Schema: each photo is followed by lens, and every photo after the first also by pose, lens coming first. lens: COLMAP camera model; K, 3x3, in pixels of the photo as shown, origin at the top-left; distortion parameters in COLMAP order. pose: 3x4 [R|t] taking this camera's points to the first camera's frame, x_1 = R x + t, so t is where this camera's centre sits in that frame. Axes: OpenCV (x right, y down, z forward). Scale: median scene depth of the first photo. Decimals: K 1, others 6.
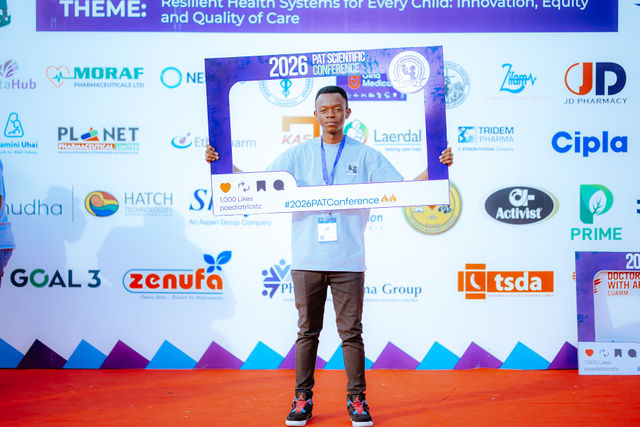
lens RADIAL K [[1641.5, 0, 319.9], [0, 1641.5, 213.8], [0, 0, 1]] dist [-0.028288, 0.000000]
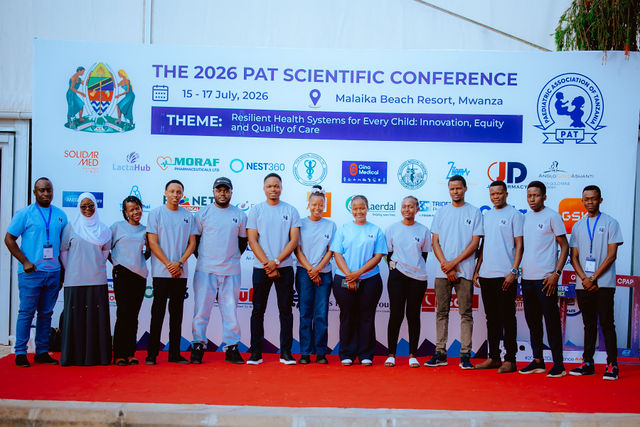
lens RADIAL K [[1641.5, 0, 319.8], [0, 1641.5, 212.9], [0, 0, 1]] dist [-0.028288, 0.000000]
pose [[0.999621, 0.021042, -0.017744, 0.017178], [-0.021371, 0.999599, -0.018580, -0.010573], [0.017346, 0.018953, 0.999670, -0.563711]]
